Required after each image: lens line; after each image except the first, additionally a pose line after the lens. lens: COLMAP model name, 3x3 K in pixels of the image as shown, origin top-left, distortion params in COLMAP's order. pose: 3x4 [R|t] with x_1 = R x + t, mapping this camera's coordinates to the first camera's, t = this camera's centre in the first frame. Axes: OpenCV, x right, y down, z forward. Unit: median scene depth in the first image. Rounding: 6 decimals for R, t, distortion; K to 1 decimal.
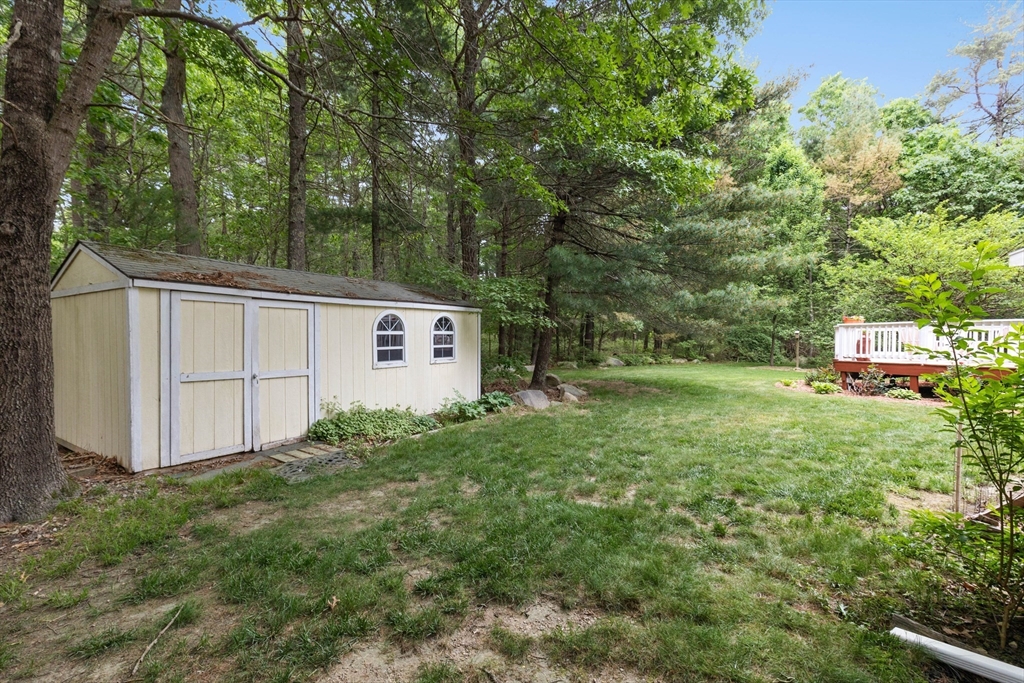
lens RADIAL K [[467.6, 0, 513.5], [0, 467.6, 342.1], [0, 0, 1]] dist [0.001465, -0.000450]
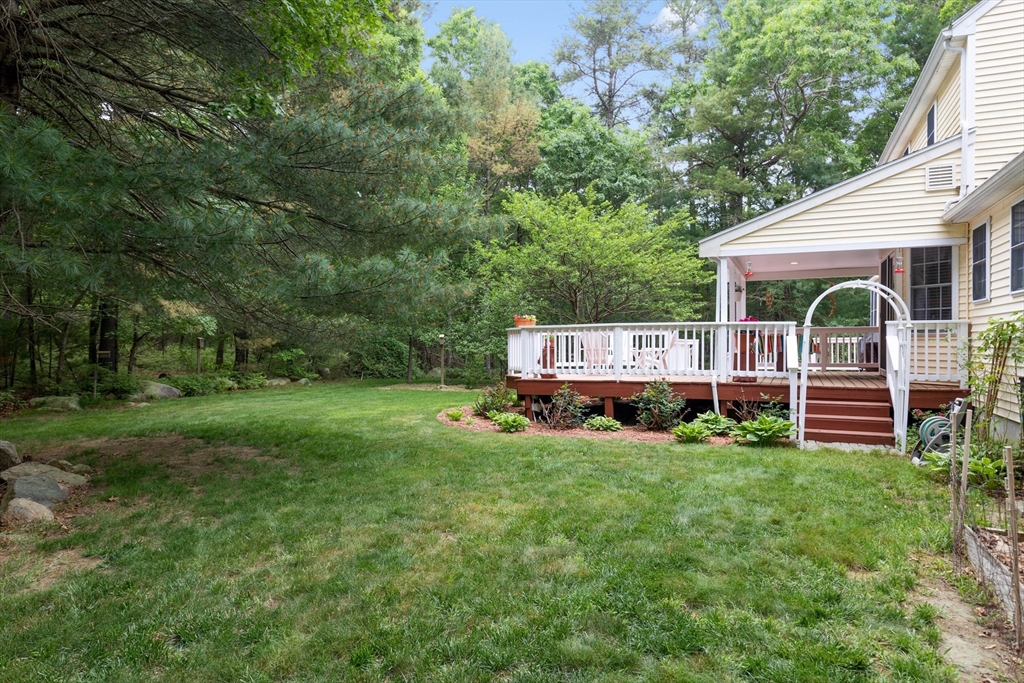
lens RADIAL K [[652.3, 0, 515.0], [0, 652.3, 344.7], [0, 0, 1]] dist [0.005627, -0.001012]
pose [[0.761203, -0.011039, 0.648419, 0.043381], [0.014067, 0.999901, 0.000510, -0.007706], [-0.648361, 0.008733, 0.761283, 0.180960]]
